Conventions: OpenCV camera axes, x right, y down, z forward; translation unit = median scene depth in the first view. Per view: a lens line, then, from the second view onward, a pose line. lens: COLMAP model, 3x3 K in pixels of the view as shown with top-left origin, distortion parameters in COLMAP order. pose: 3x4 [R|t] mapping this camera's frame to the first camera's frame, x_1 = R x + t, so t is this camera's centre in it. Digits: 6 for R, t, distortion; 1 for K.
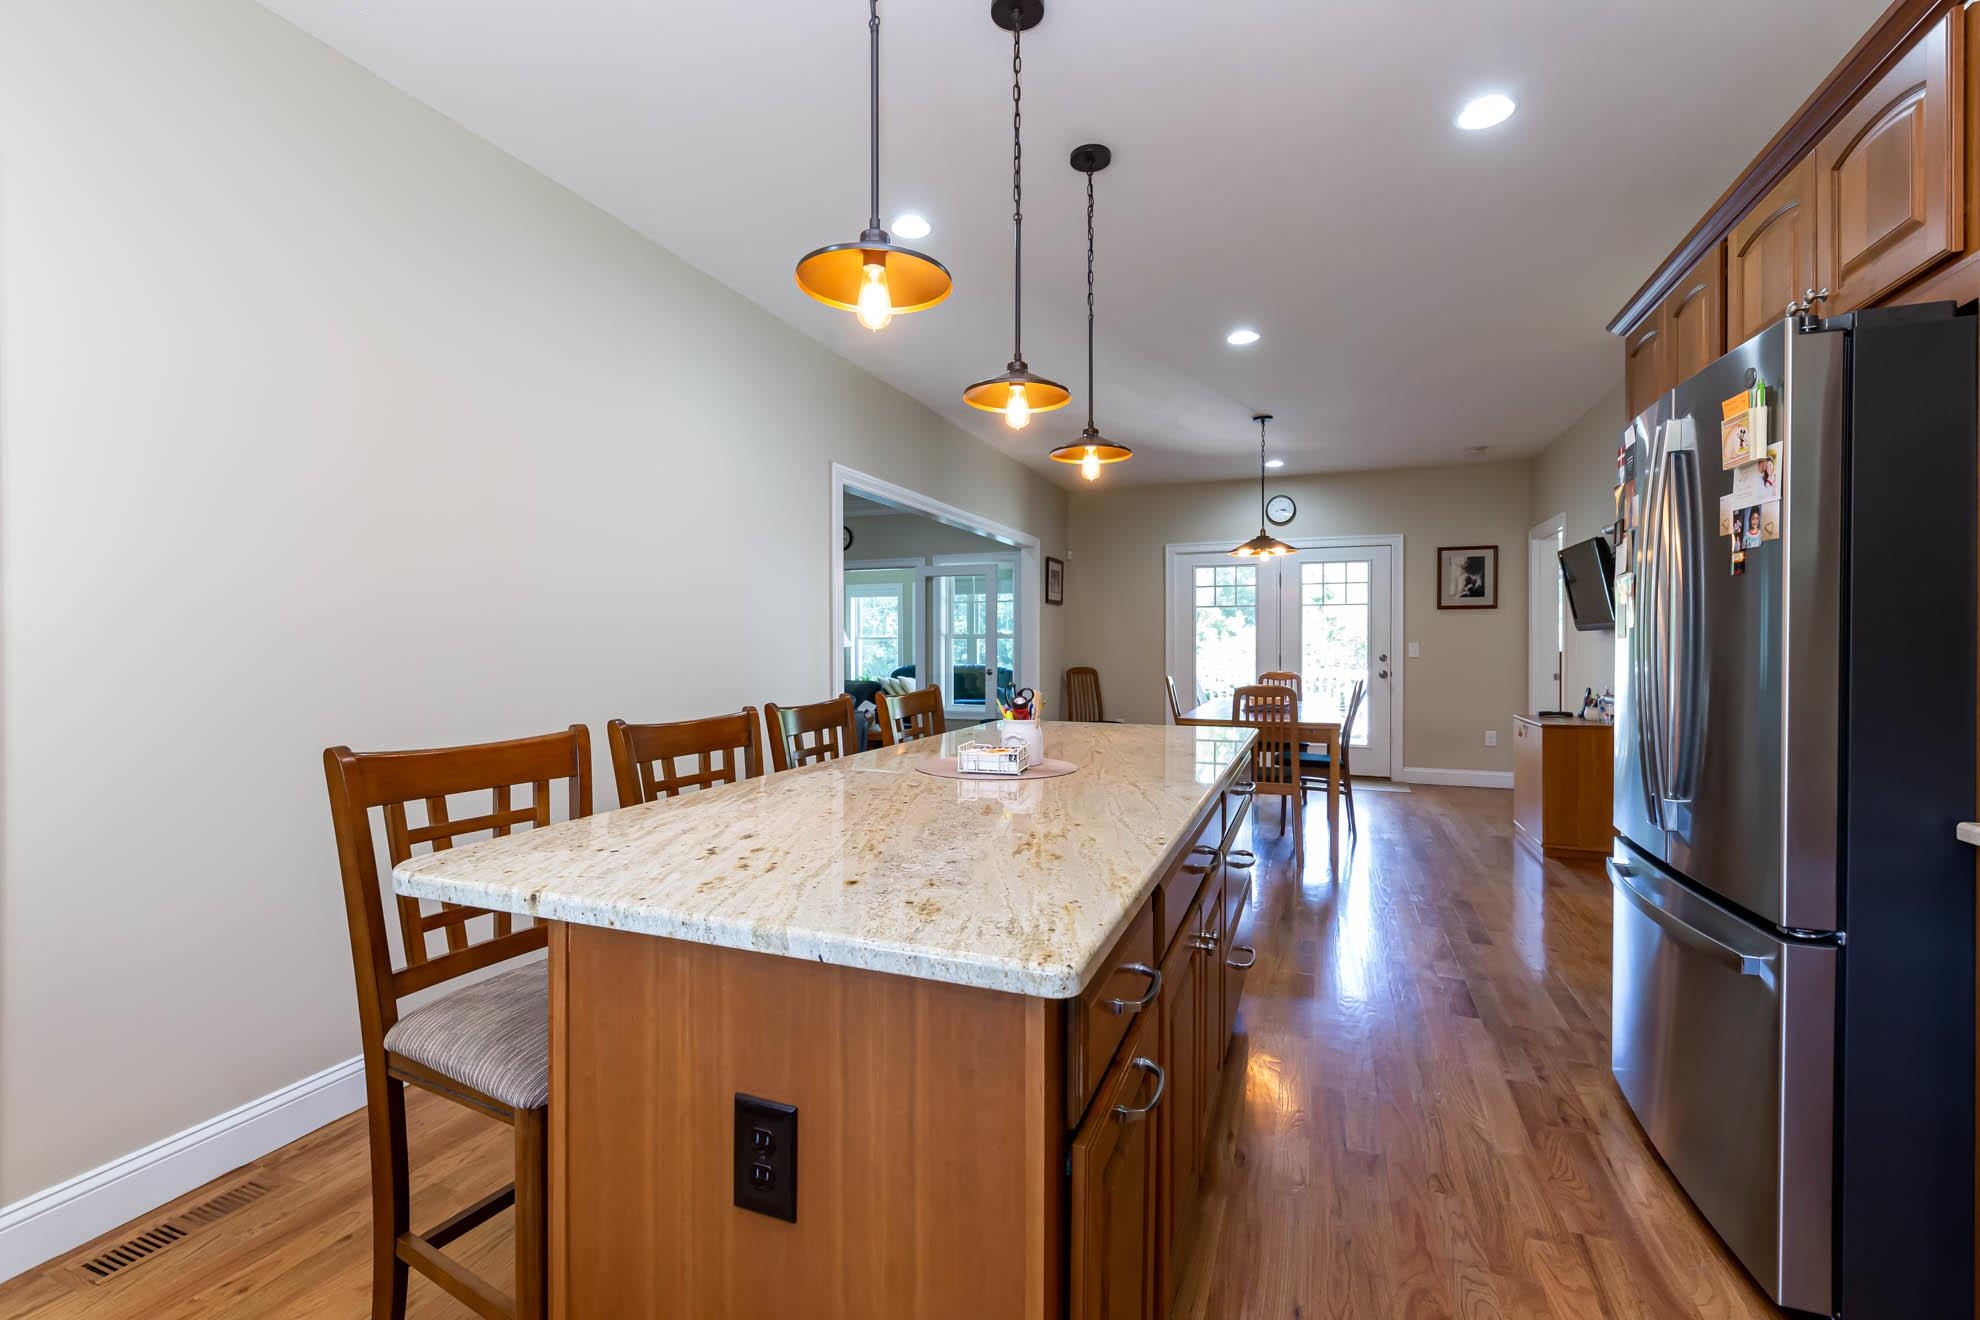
lens RADIAL K [[854.3, 0, 983.1], [0, 854.3, 656.8], [0, 0, 1]] dist [0.000121, -0.000691]
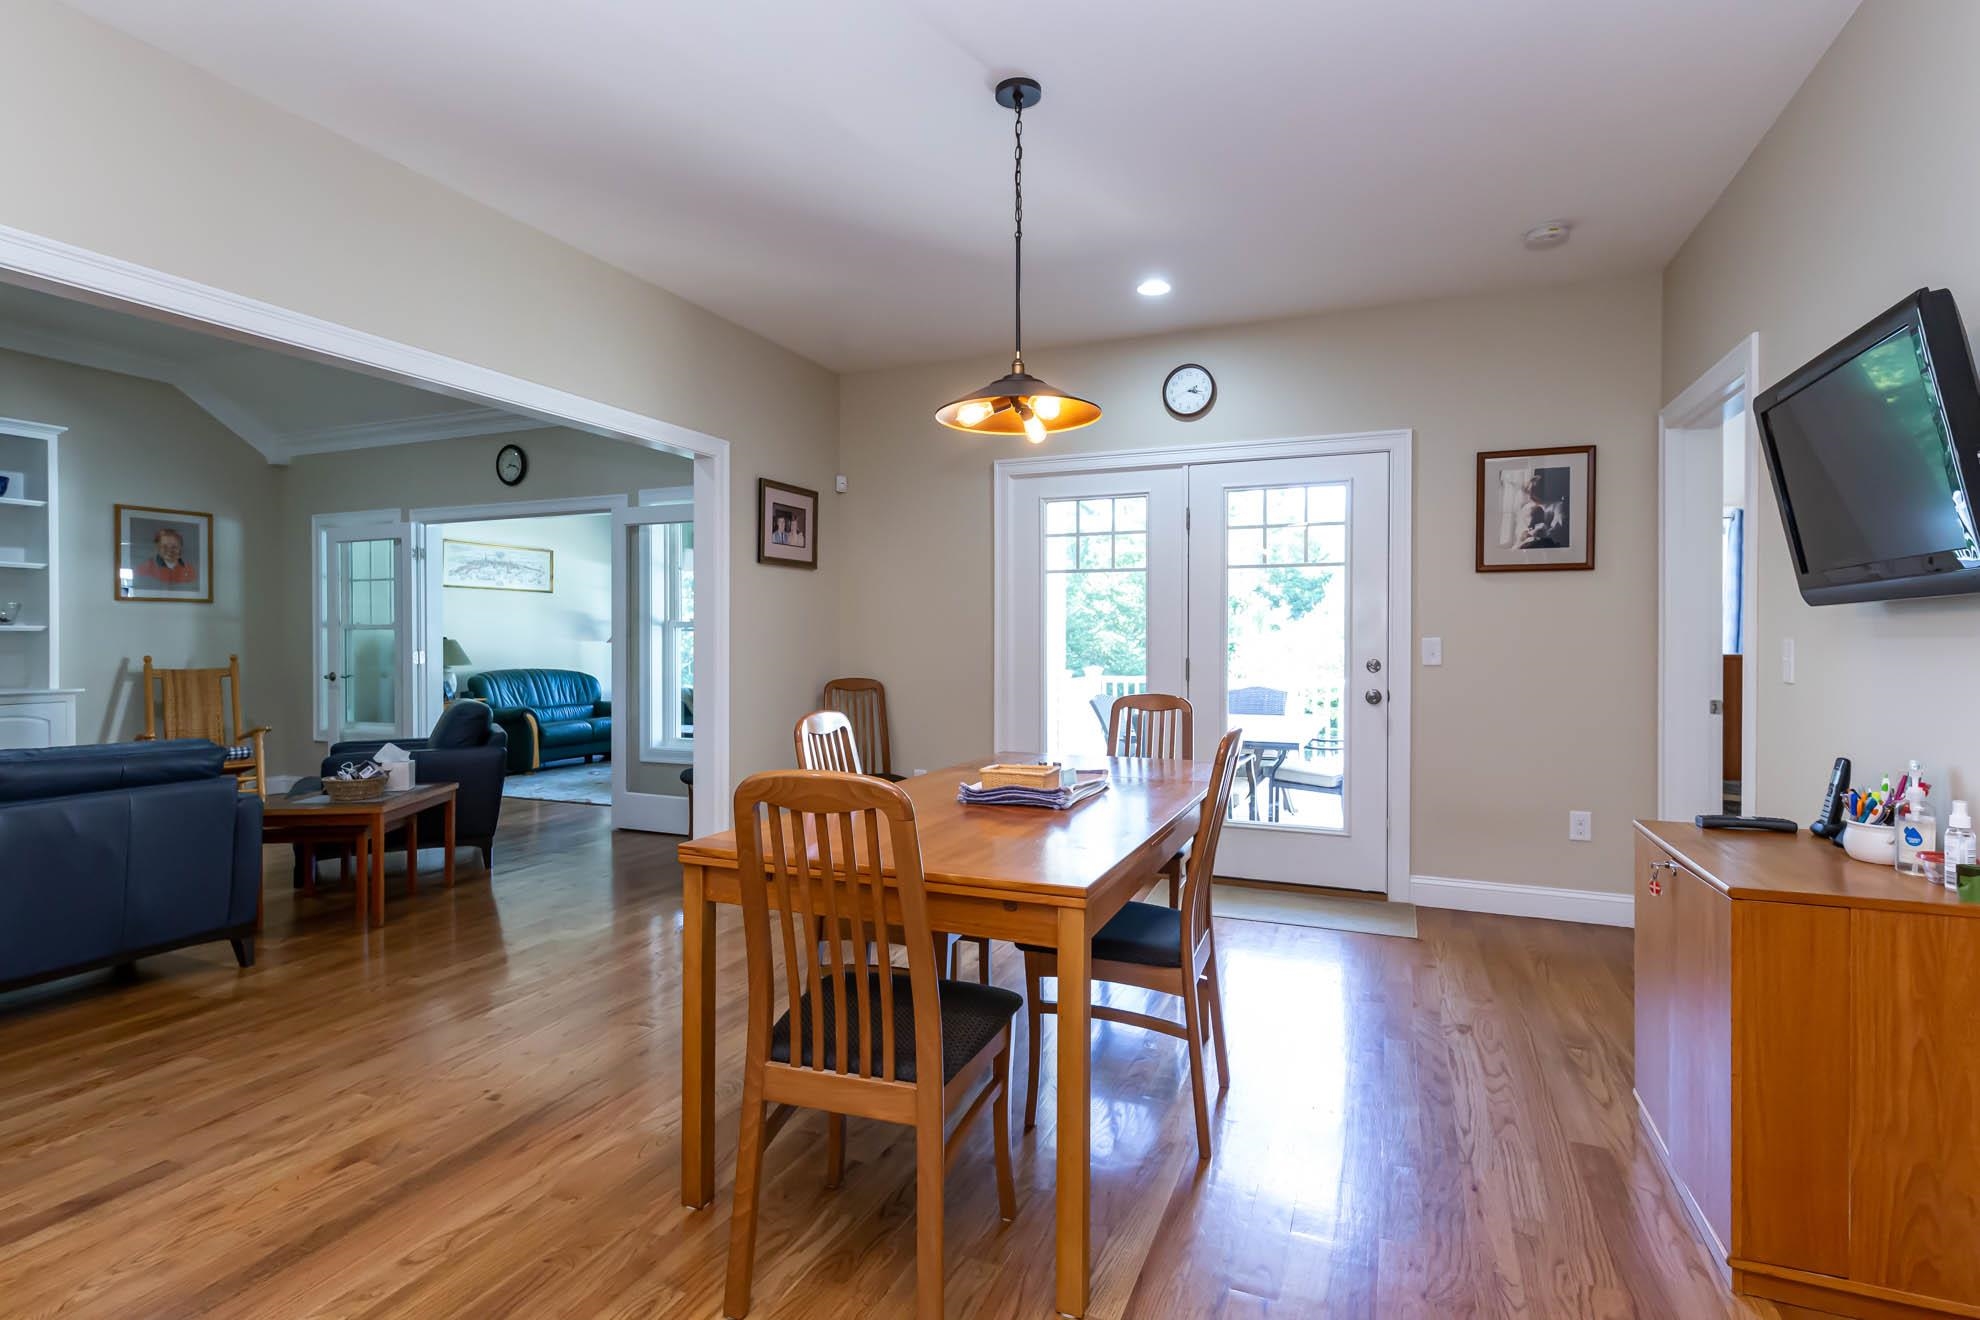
lens RADIAL K [[951.3, 0, 991.7], [0, 951.3, 652.4], [0, 0, 1]] dist [0.001643, 0.000157]
pose [[0.999681, 0.003072, -0.025076, 0.251256], [-0.003104, 0.999994, -0.001235, -0.005538], [0.025072, 0.001313, 0.999685, 0.413871]]
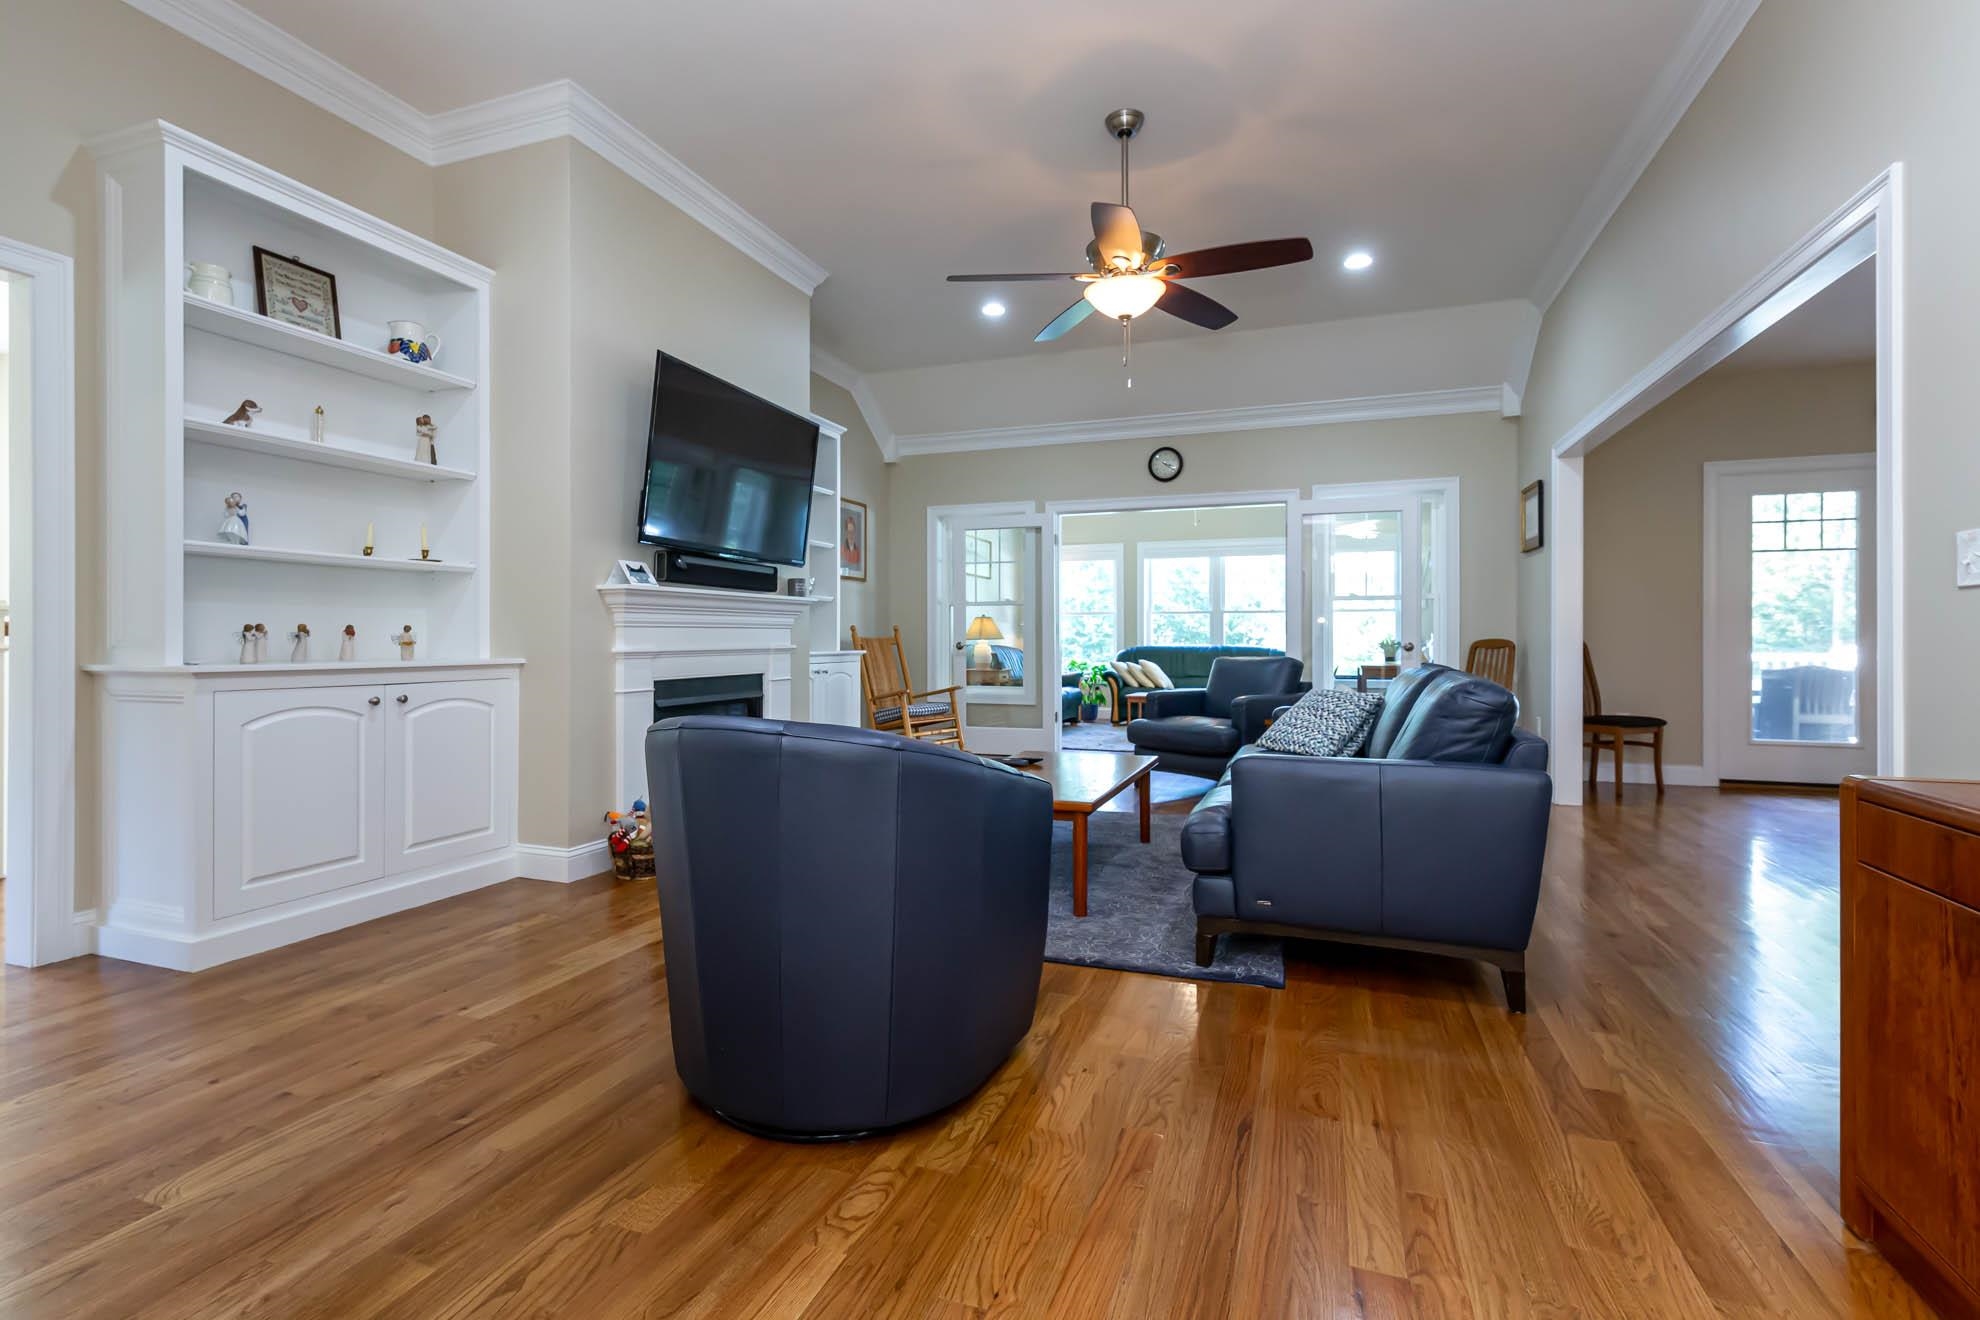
lens RADIAL K [[924.8, 0, 981.2], [0, 924.8, 643.9], [0, 0, 1]] dist [0.005266, 0.000150]
pose [[0.999772, 0.001935, 0.021263, -0.430598], [-0.001630, 0.999895, -0.014367, 0.031591], [-0.021288, 0.014329, 0.999671, 0.283992]]
